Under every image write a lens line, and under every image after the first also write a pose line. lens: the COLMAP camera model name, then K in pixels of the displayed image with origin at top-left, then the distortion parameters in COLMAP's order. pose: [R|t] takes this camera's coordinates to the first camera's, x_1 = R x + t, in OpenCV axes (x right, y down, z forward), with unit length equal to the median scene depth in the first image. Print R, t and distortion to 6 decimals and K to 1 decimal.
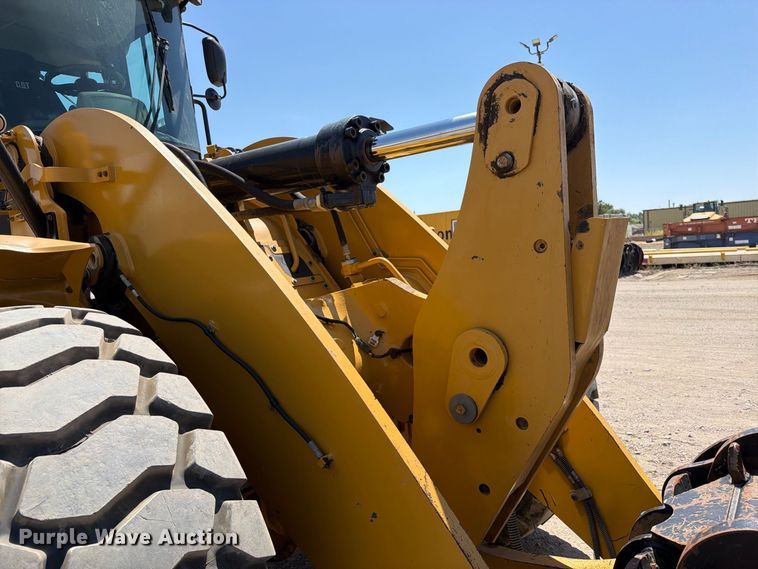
lens RADIAL K [[544.9, 0, 387.5], [0, 544.9, 283.3], [0, 0, 1]] dist [0.025651, -0.042061]
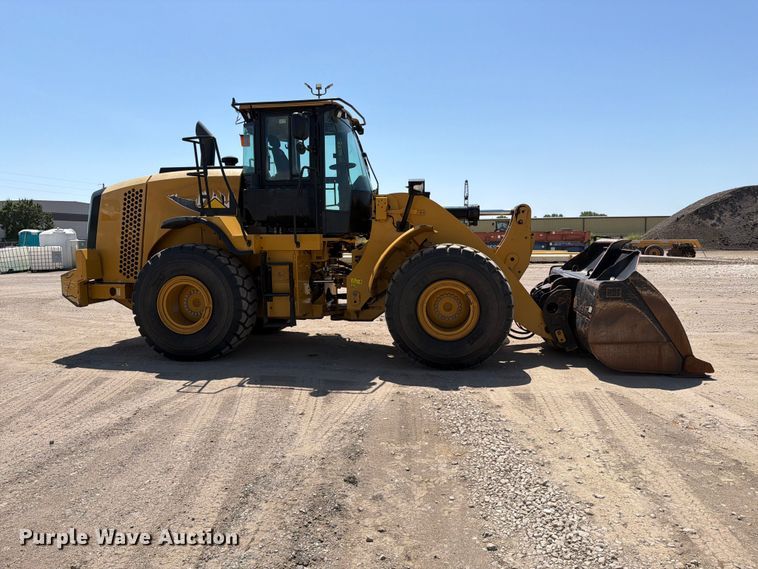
lens RADIAL K [[544.9, 0, 374.7], [0, 544.9, 287.3], [0, 0, 1]] dist [0.025651, -0.042061]
pose [[0.868976, 0.018217, 0.494519, -3.378715], [-0.021844, 0.999760, 0.001557, 0.406338], [-0.494372, -0.012155, 0.869165, -2.713227]]
